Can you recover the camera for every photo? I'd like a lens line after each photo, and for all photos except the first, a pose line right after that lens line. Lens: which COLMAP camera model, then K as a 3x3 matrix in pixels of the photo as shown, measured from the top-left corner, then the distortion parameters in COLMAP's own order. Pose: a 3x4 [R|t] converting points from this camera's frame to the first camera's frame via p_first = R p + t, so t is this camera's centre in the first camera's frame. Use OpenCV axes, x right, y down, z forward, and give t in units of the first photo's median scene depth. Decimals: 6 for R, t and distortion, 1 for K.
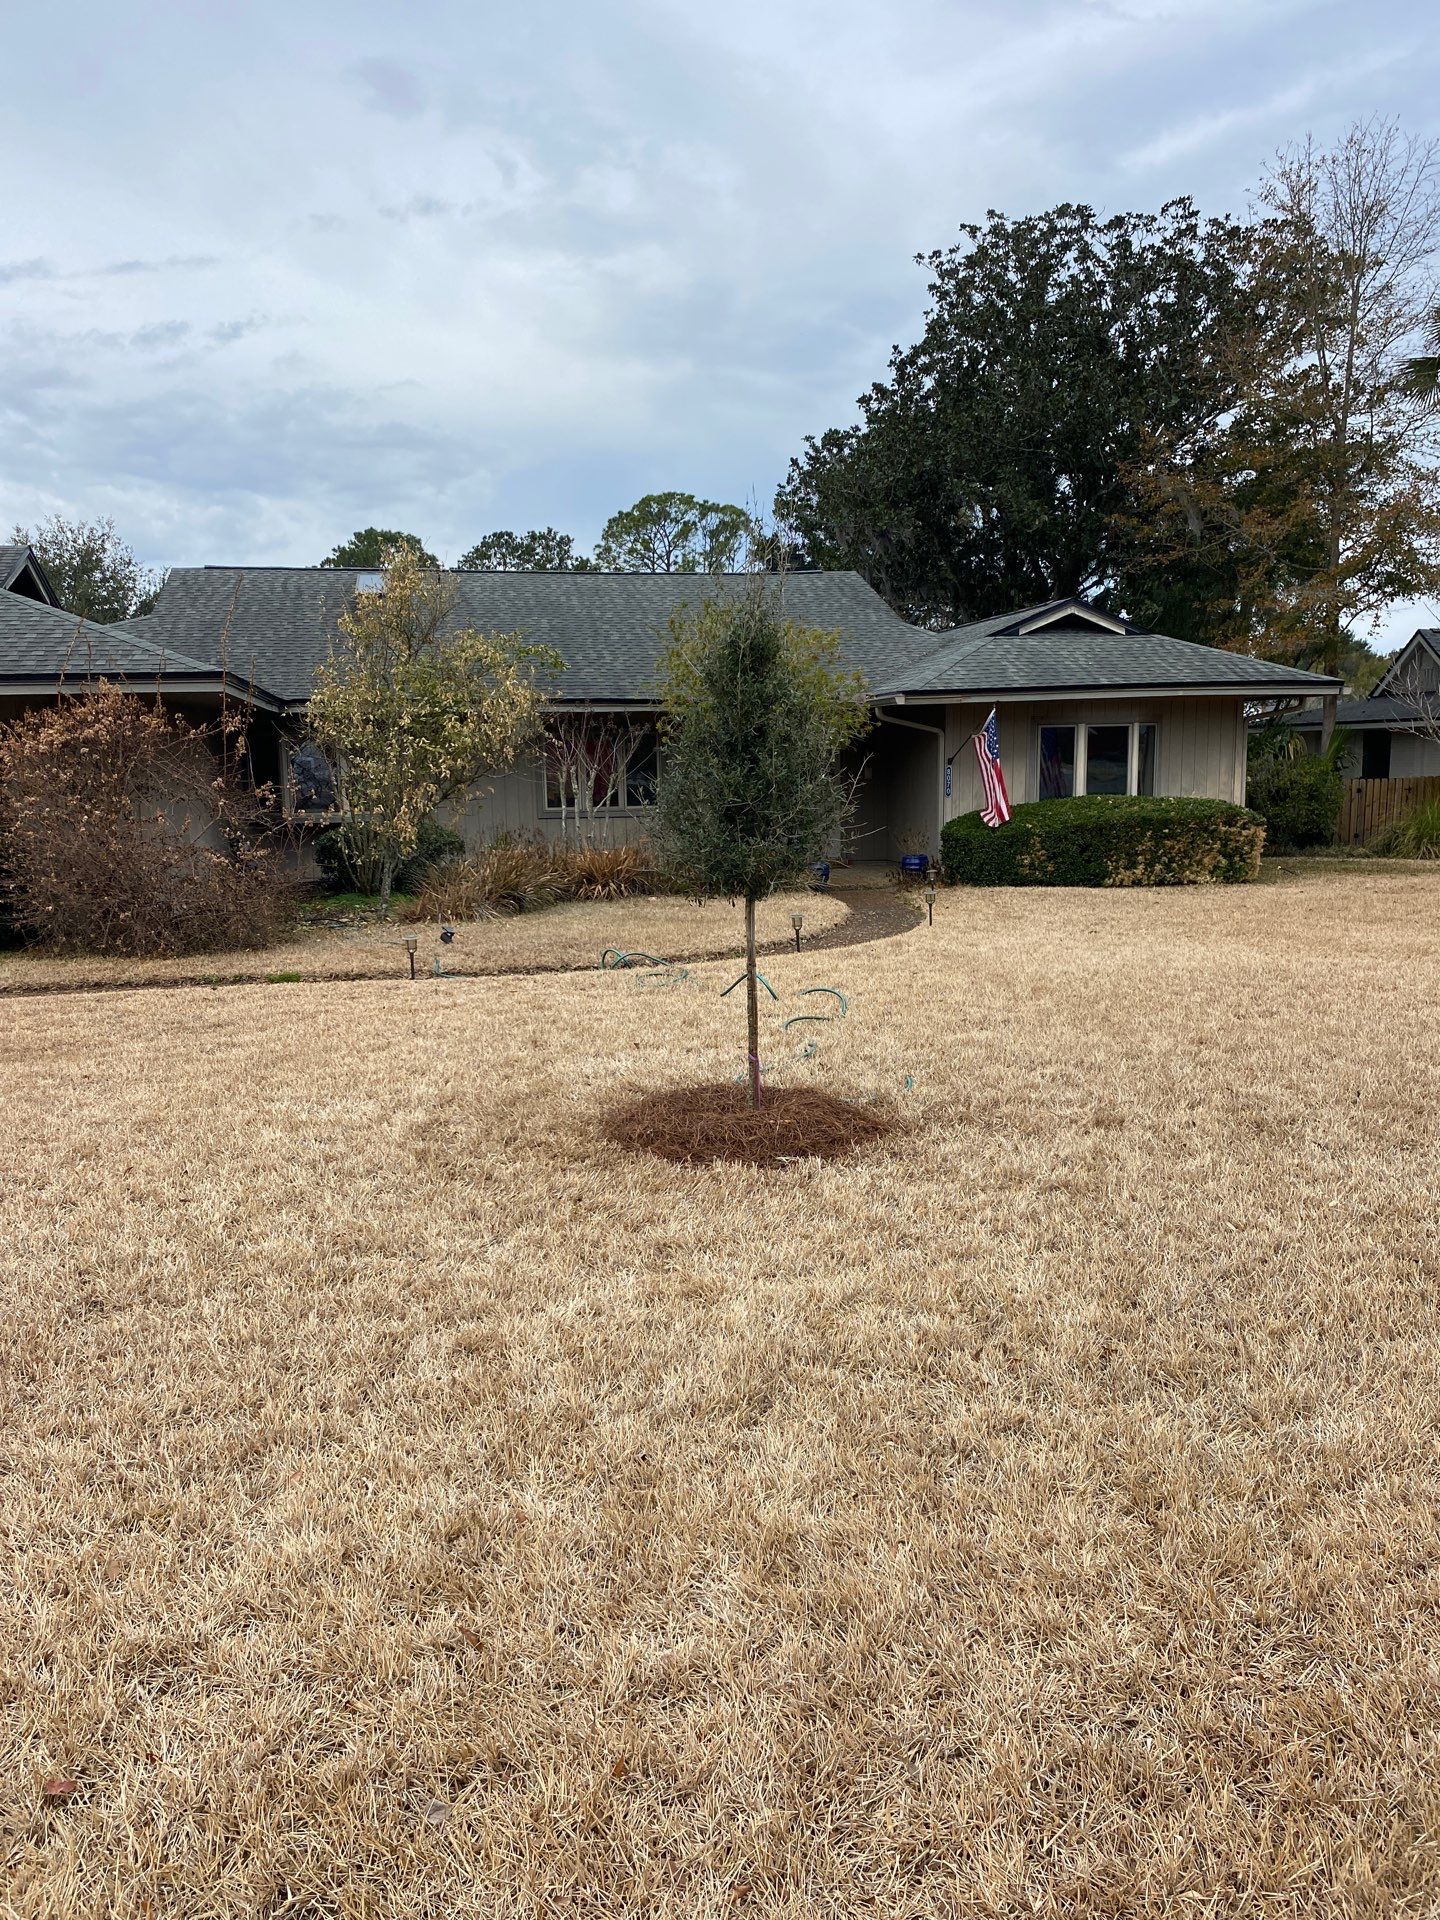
lens RADIAL K [[1523.6, 0, 720.0], [0, 1523.6, 960.0], [0, 0, 1]] dist [0.004693, -0.004177]
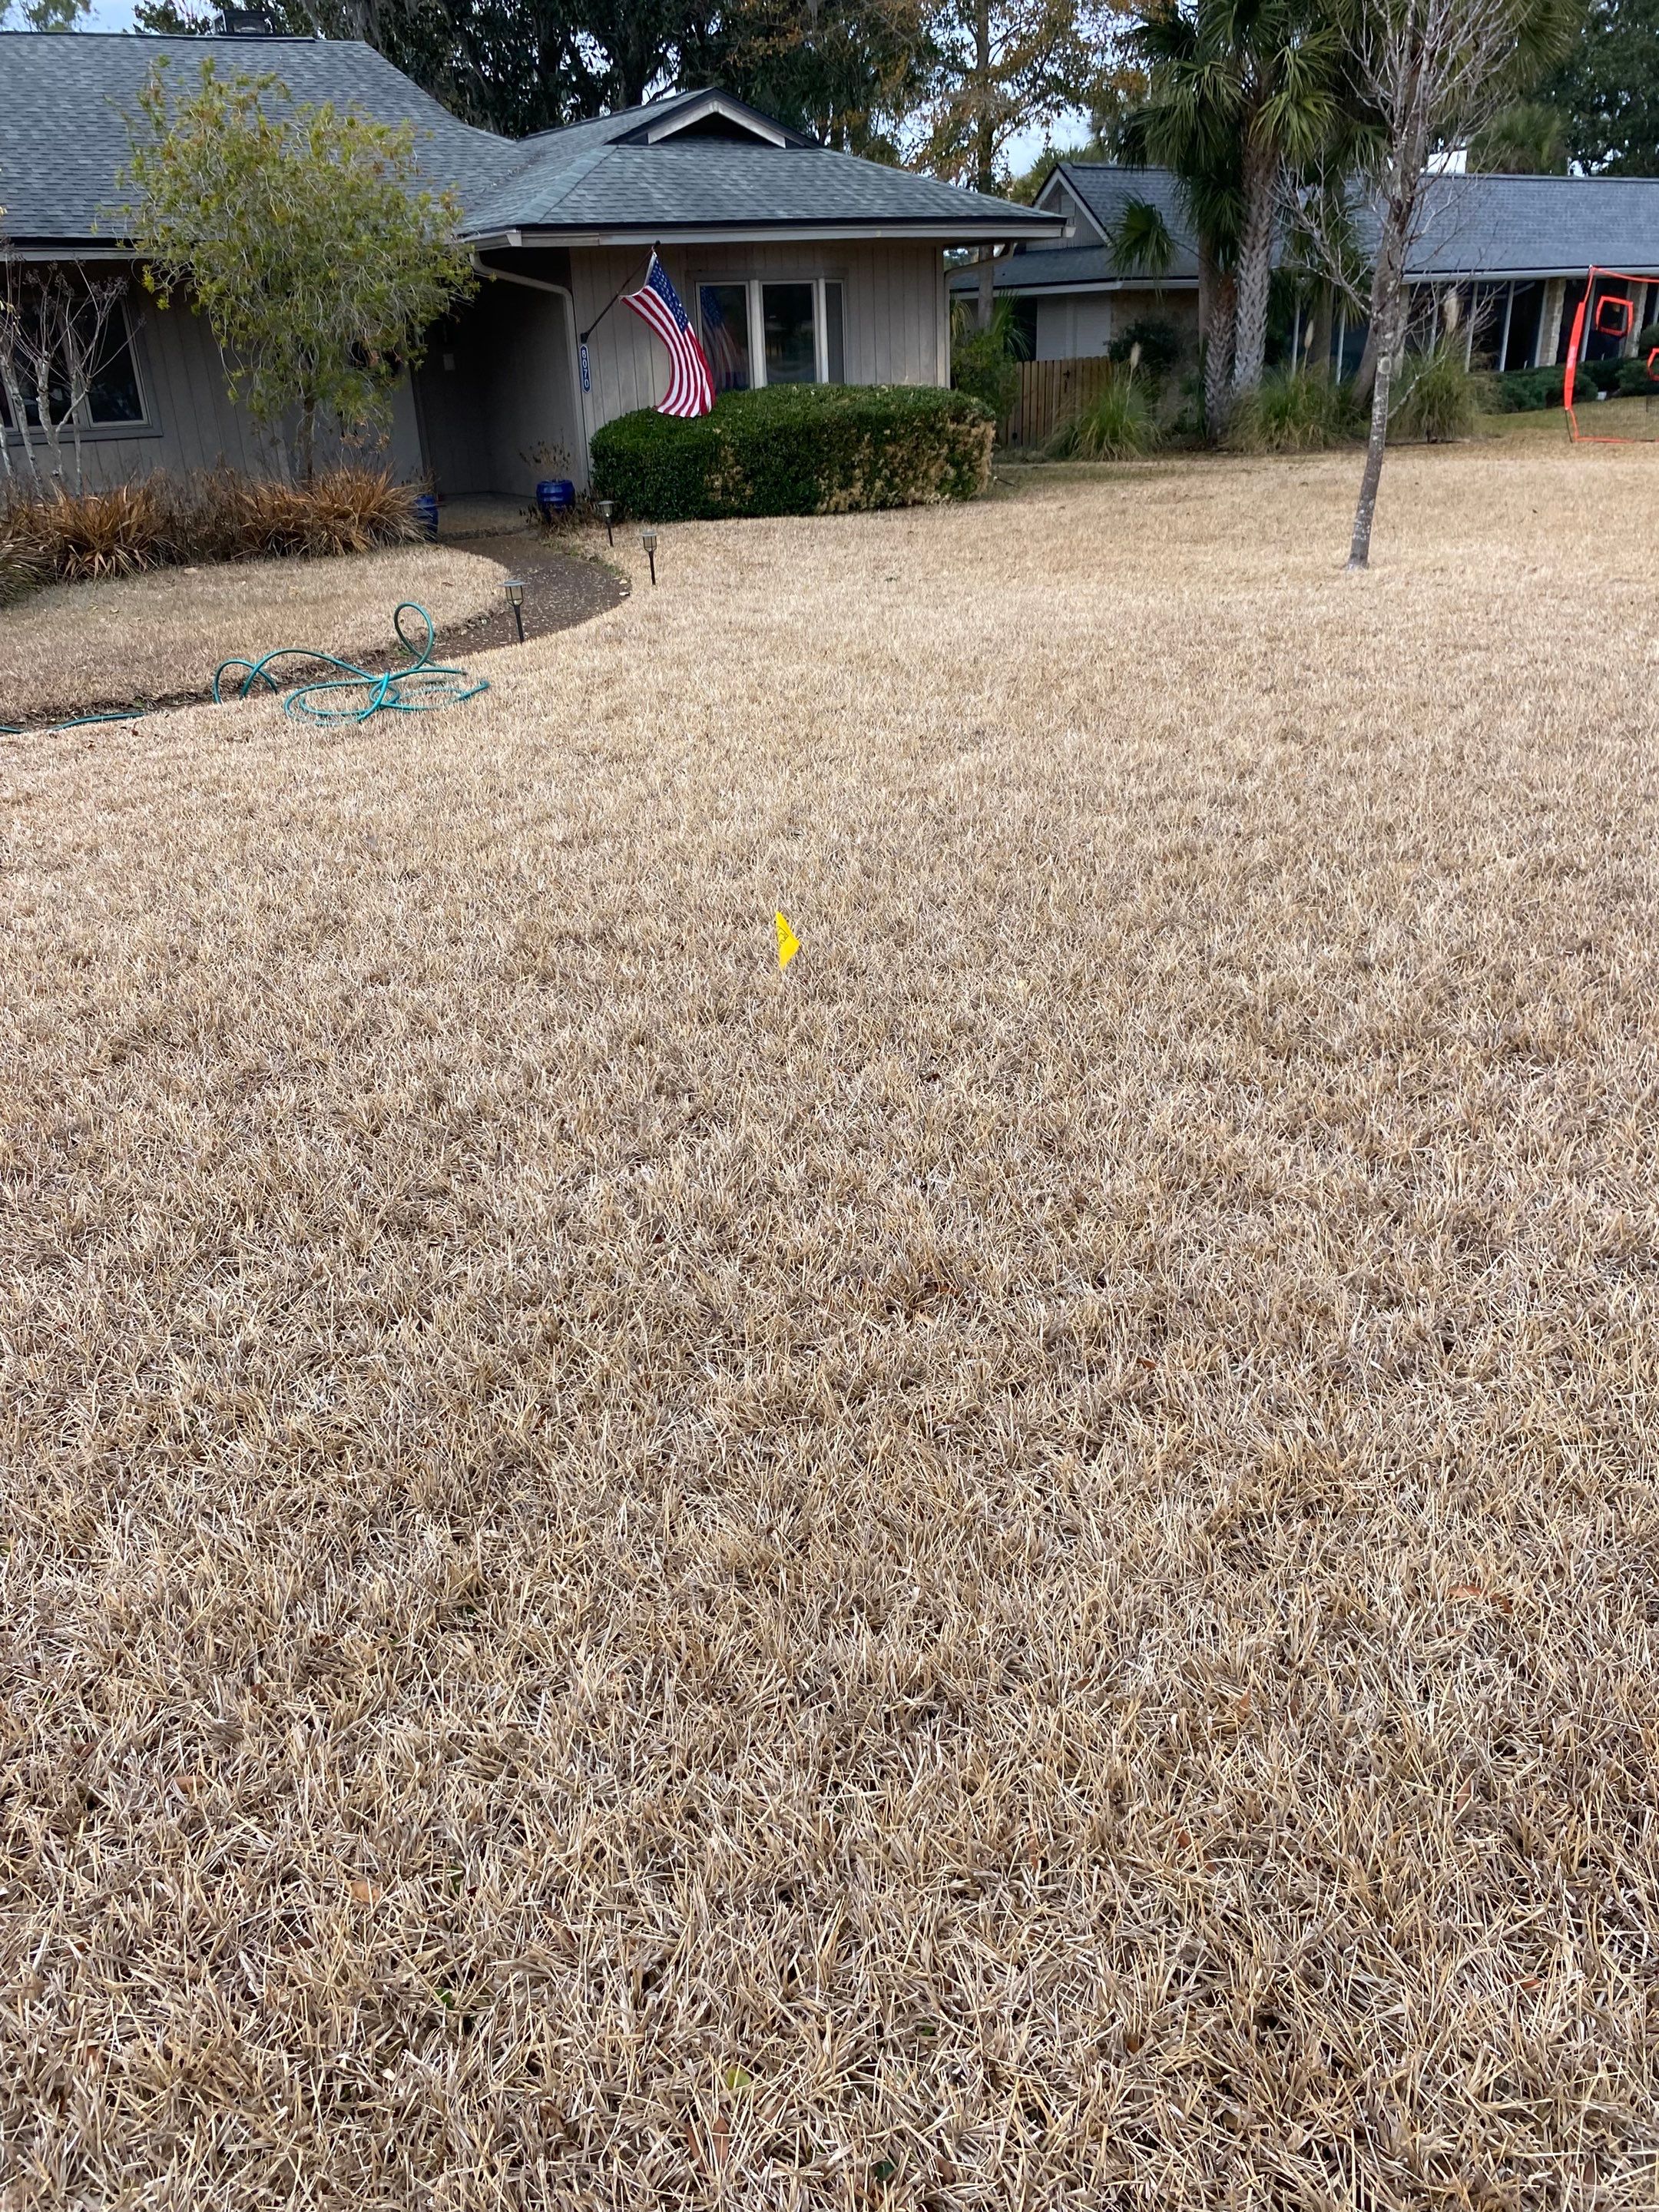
lens RADIAL K [[1721.3, 0, 857.9], [0, 1721.3, 1112.2], [0, 0, 1]] dist [-0.003682, -0.016487]
pose [[0.914892, -0.178058, 0.362310, -0.086640], [0.071244, 0.954602, 0.289240, -0.010611], [-0.397363, -0.238811, 0.886043, 0.170911]]
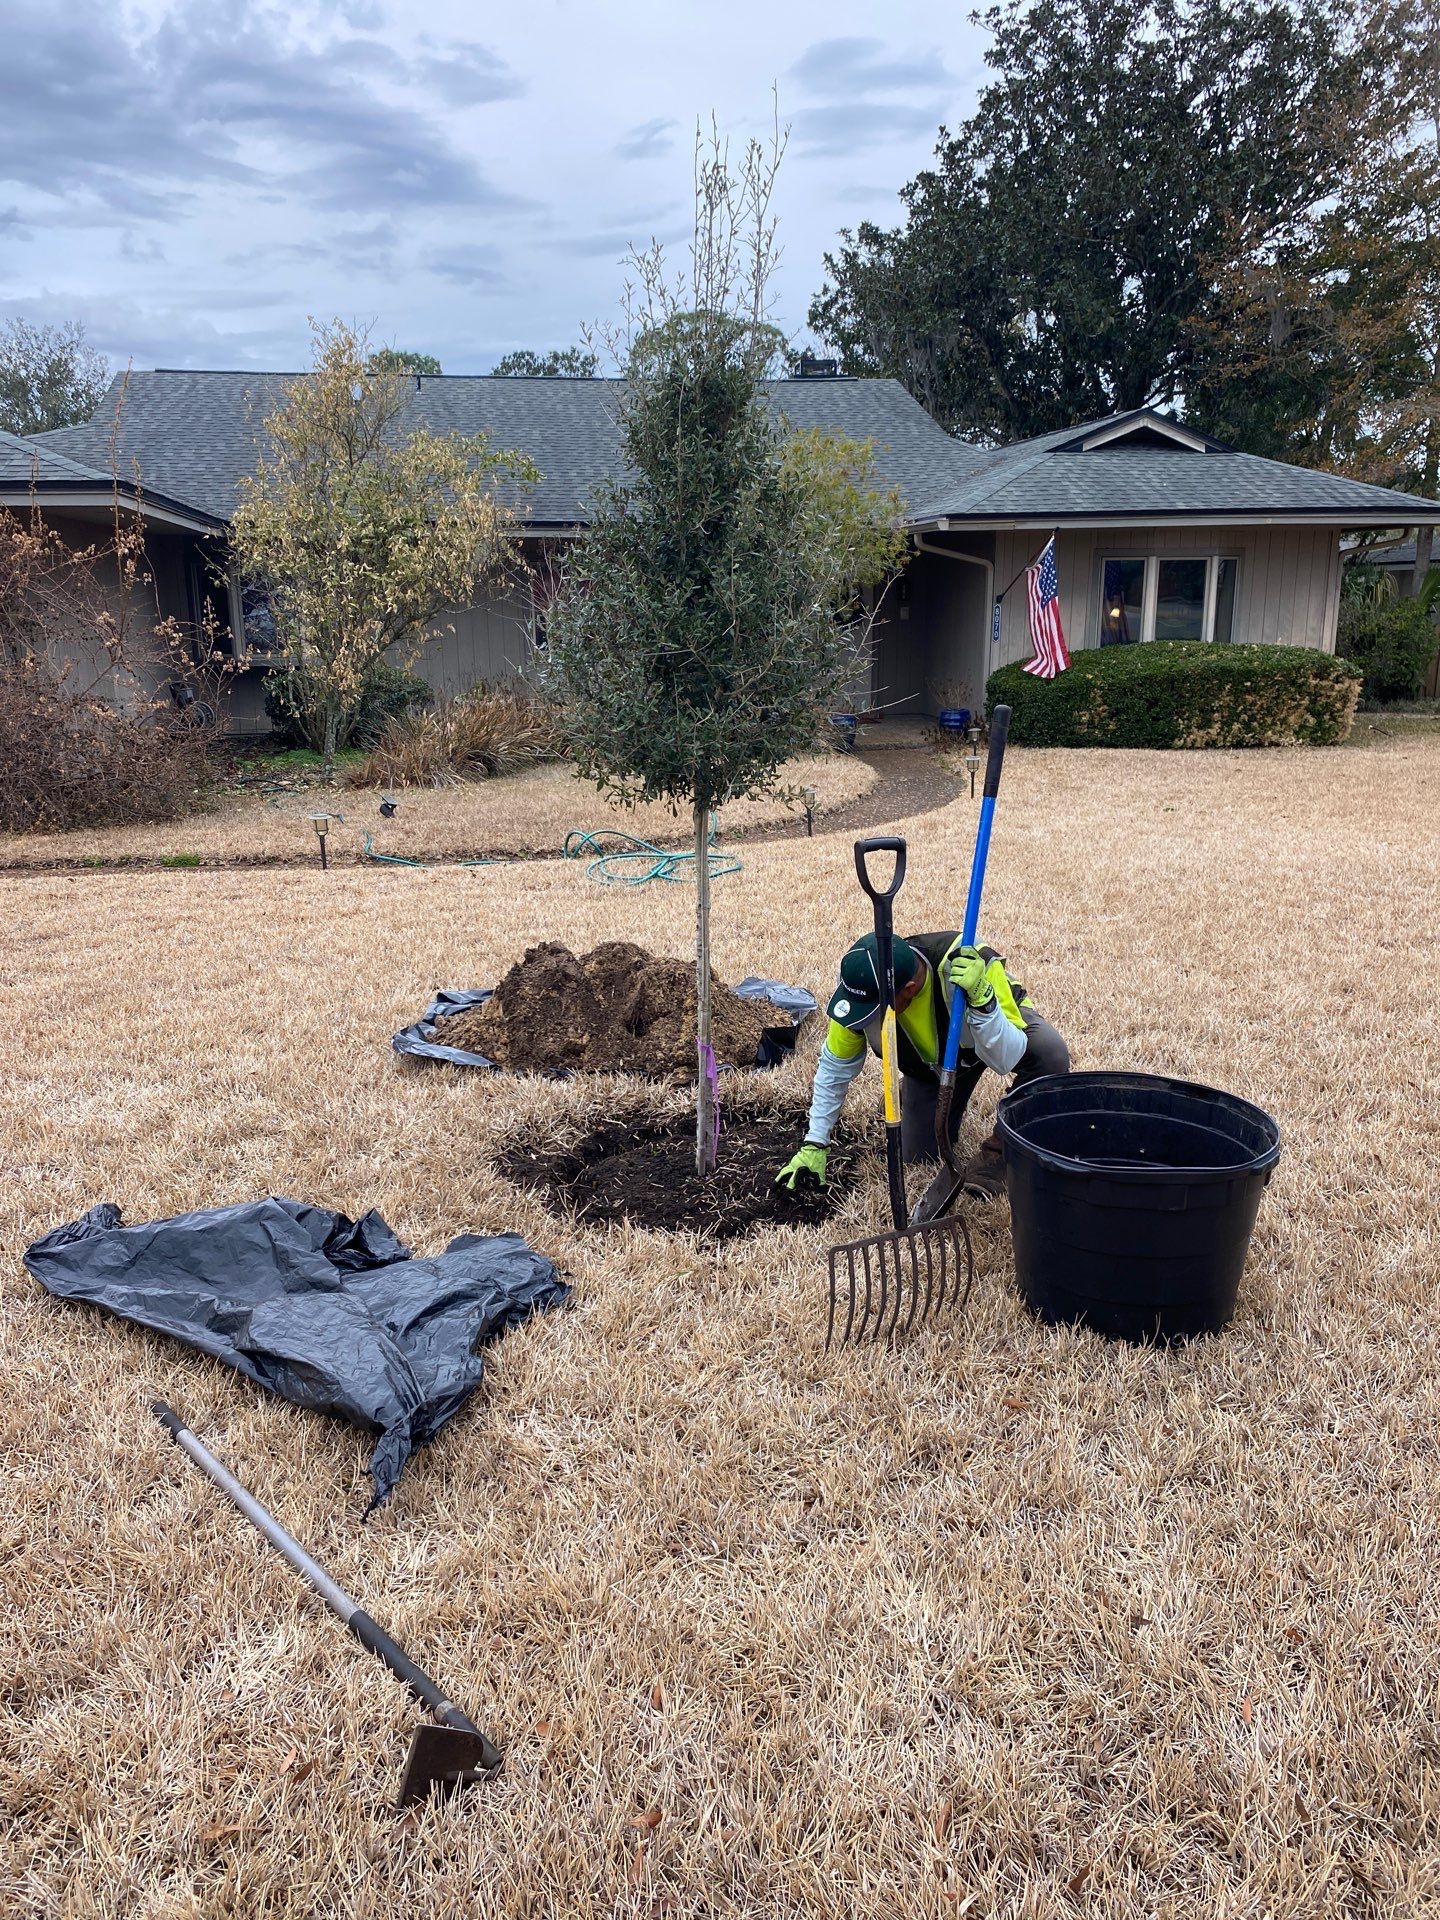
lens RADIAL K [[1494.1, 0, 744.7], [0, 1494.1, 965.4], [0, 0, 1]] dist [-0.003682, -0.016487]
pose [[0.999918, 0.009799, -0.008288, 0.016780], [-0.008844, 0.994076, 0.108329, -0.015284], [0.009300, -0.108247, 0.994081, 0.139716]]
